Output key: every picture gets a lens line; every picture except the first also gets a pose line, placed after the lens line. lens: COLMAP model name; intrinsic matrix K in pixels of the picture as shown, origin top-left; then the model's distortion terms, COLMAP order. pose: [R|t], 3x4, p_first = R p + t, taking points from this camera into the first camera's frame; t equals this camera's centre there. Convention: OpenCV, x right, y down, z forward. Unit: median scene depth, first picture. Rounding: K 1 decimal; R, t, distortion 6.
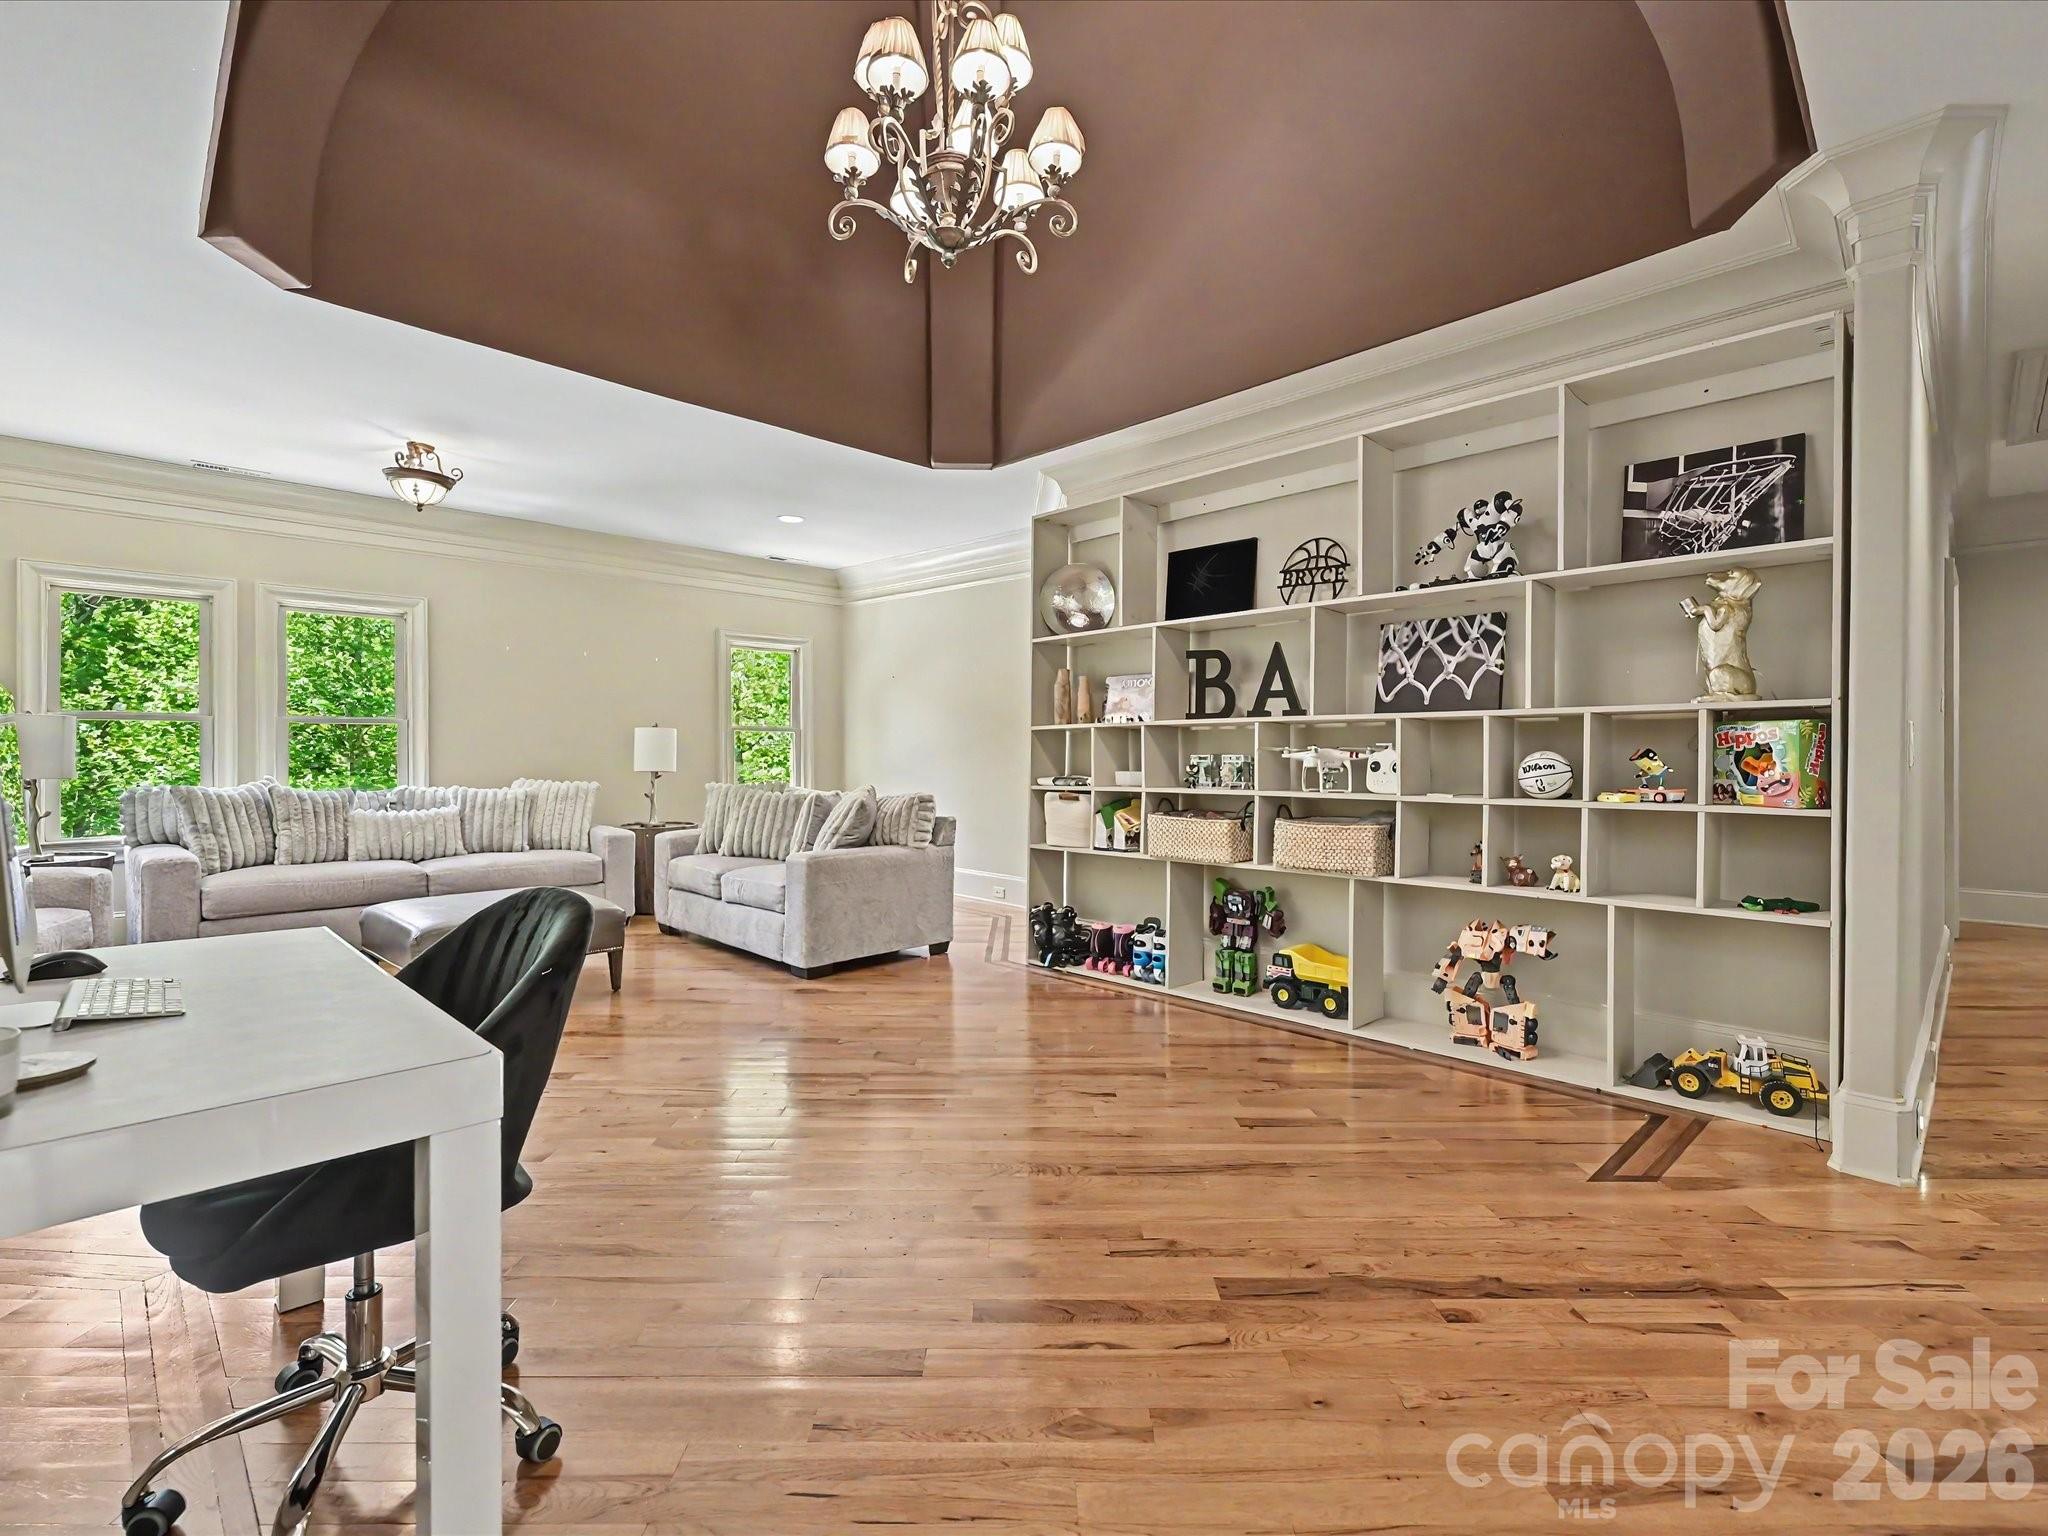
lens RADIAL K [[923.2, 0, 1015.6], [0, 923.2, 772.4], [0, 0, 1]] dist [-0.002157, 0.000087]
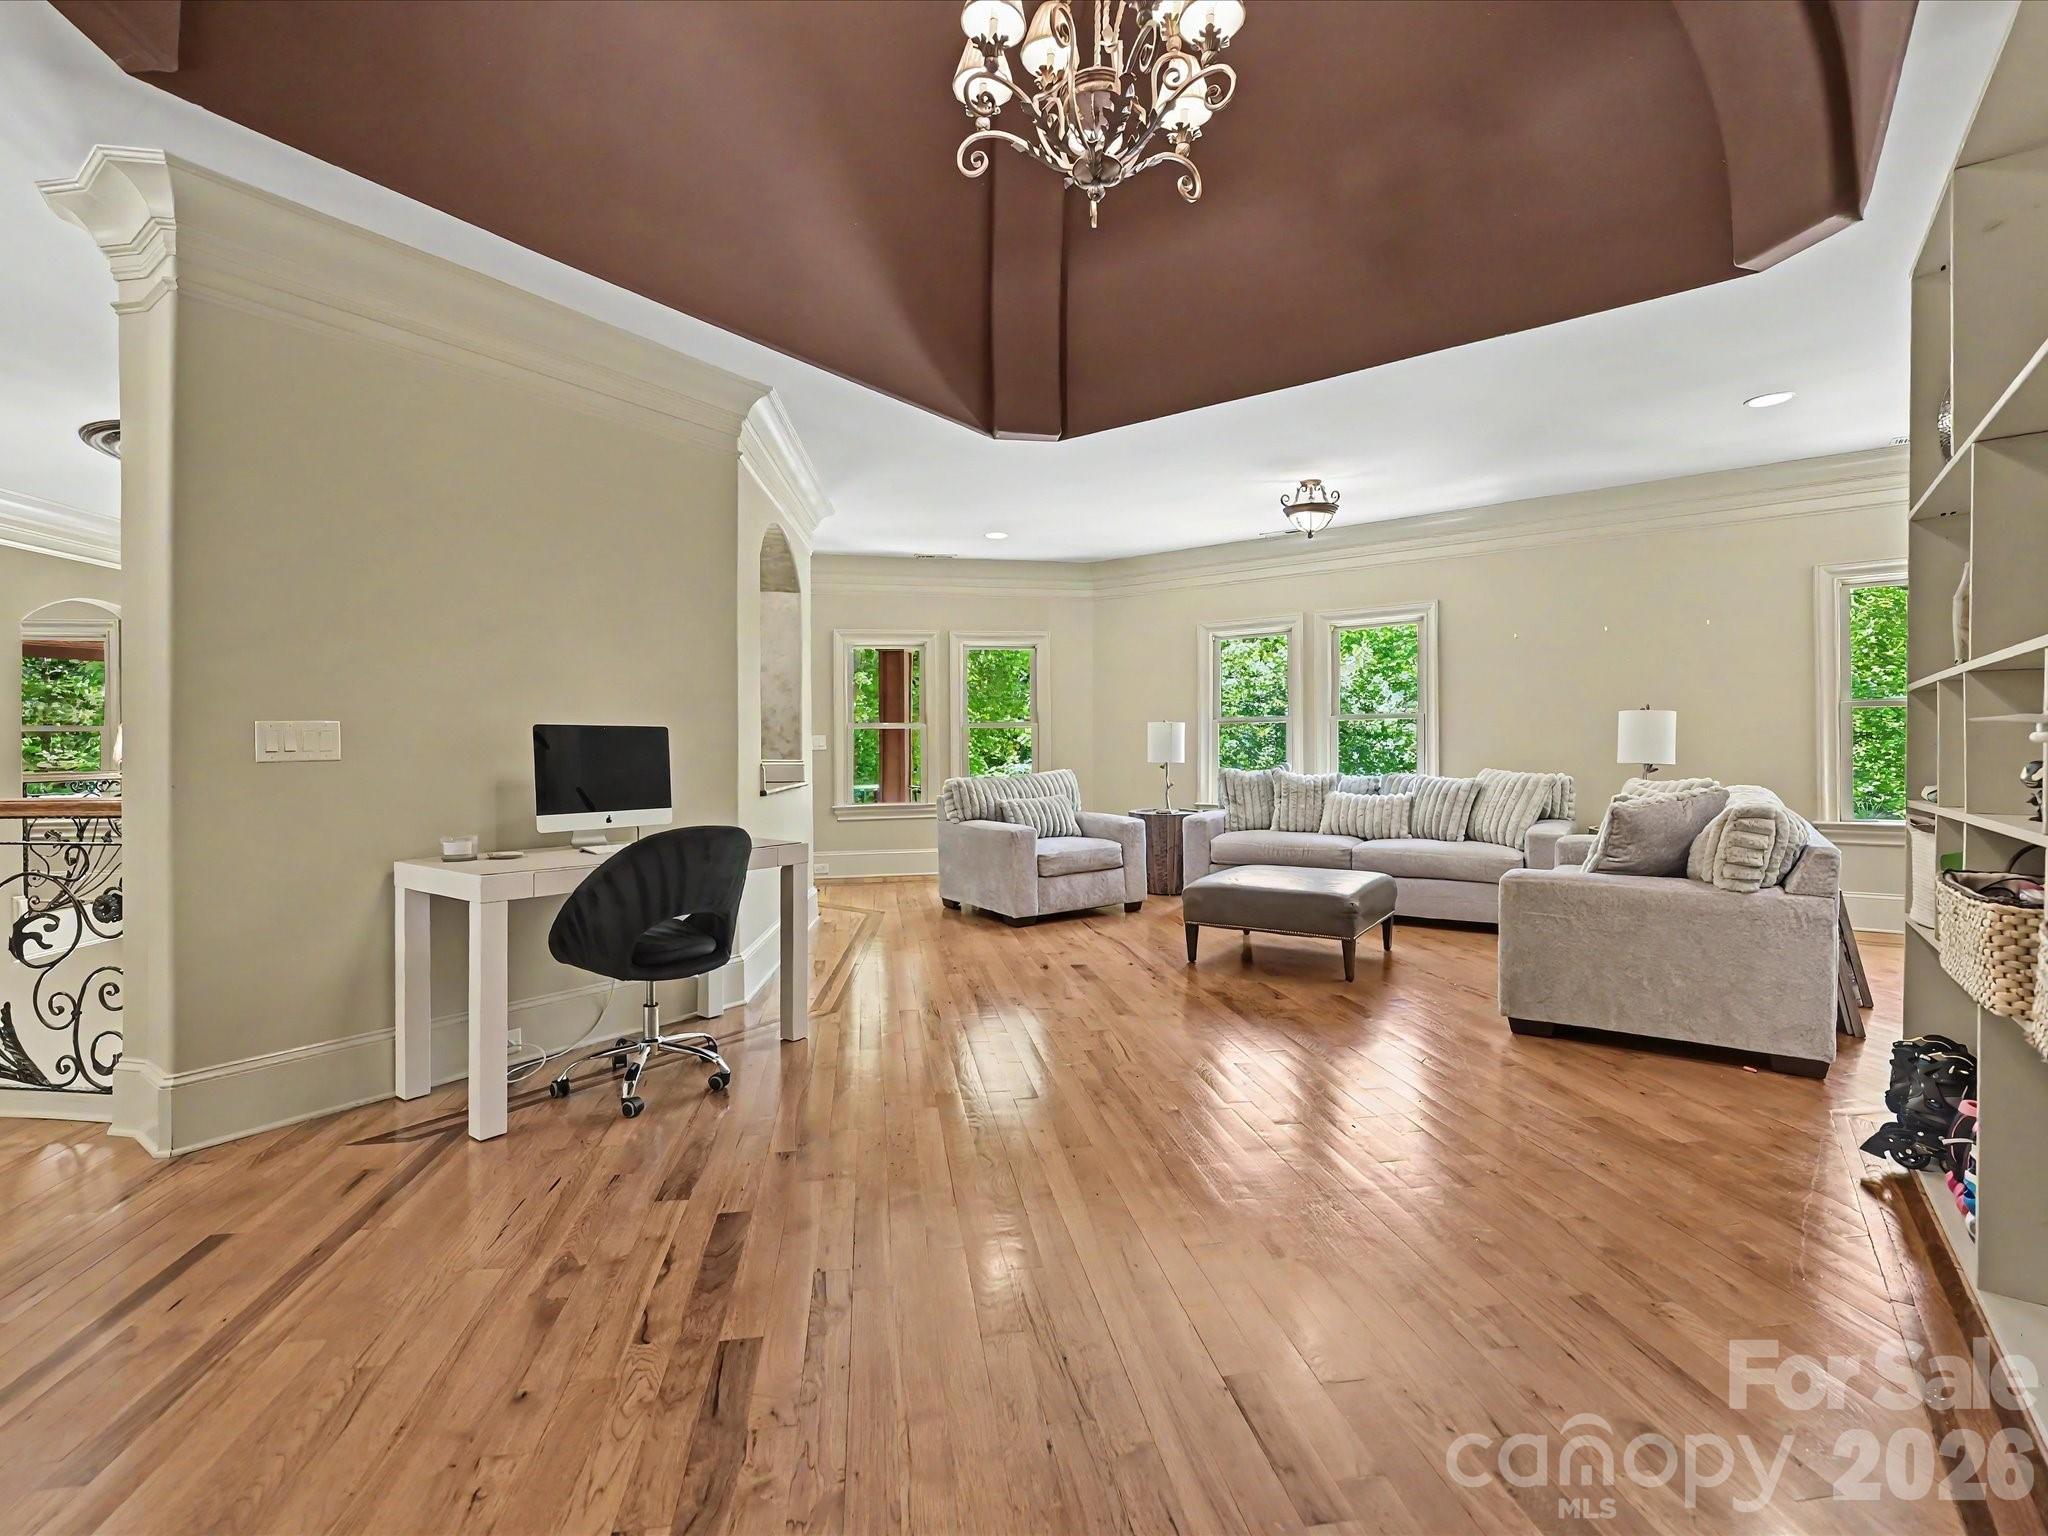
lens RADIAL K [[923.2, 0, 1015.6], [0, 923.2, 772.4], [0, 0, 1]] dist [-0.002157, 0.000087]
pose [[0.179073, 0.022416, -0.983580, 1.056311], [-0.009466, 0.999733, 0.021060, -0.017543], [0.983790, 0.005540, 0.179237, 1.013124]]
